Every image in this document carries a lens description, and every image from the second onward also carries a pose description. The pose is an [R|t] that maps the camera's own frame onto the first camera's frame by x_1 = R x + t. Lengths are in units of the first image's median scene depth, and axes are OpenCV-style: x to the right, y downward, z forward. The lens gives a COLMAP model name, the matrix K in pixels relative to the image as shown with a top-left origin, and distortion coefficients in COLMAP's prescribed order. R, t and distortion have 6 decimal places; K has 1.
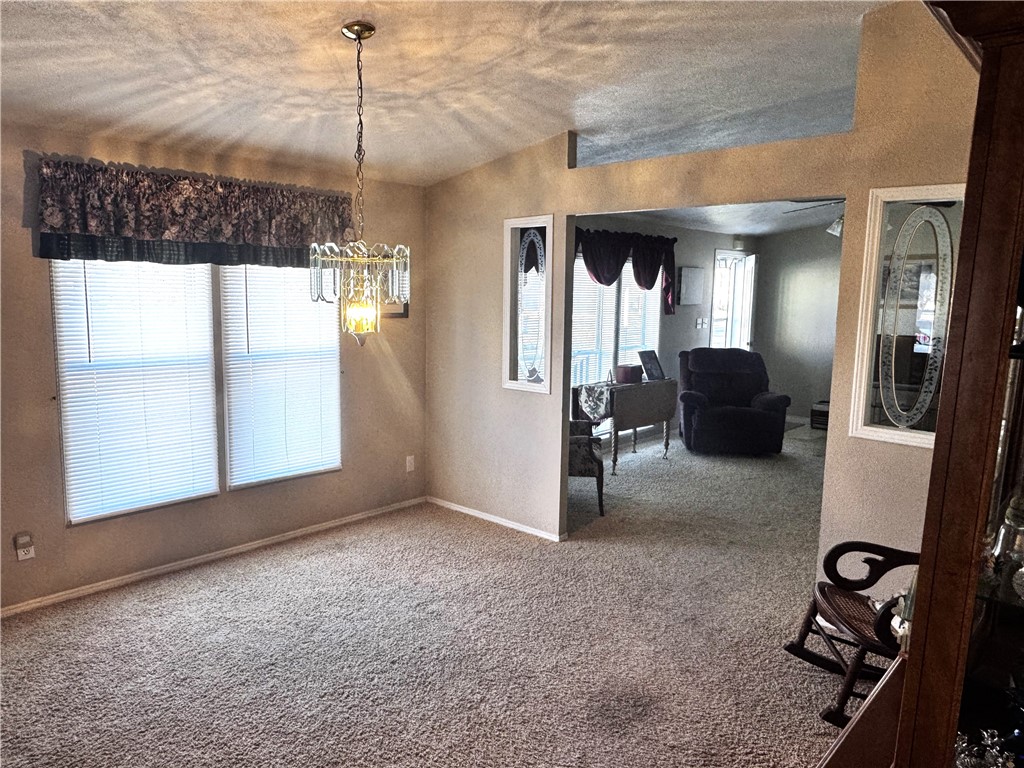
lens RADIAL K [[711.2, 0, 509.4], [0, 711.2, 387.0], [0, 0, 1]] dist [-0.006464, 0.005026]
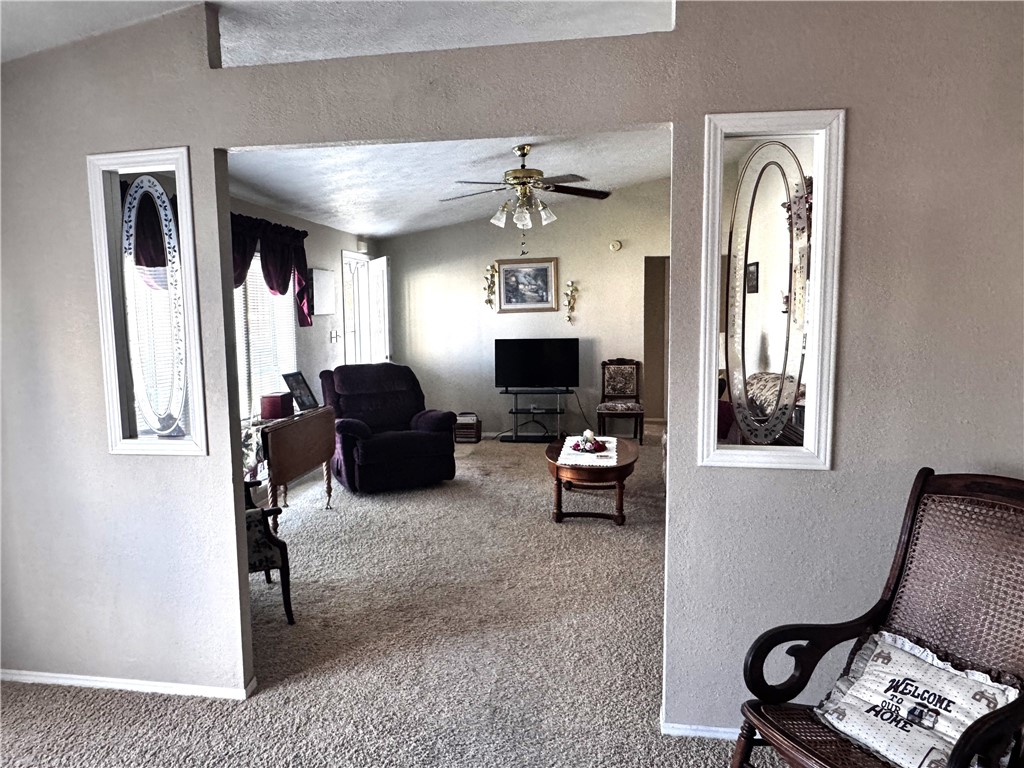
lens RADIAL K [[711.2, 0, 484.2], [0, 711.2, 387.8], [0, 0, 1]] dist [-0.006464, 0.005026]
pose [[0.849446, -0.085814, 0.520651, -0.035737], [0.100479, 0.994939, 0.000054, -0.016242], [-0.518021, 0.052269, 0.853769, 0.272277]]
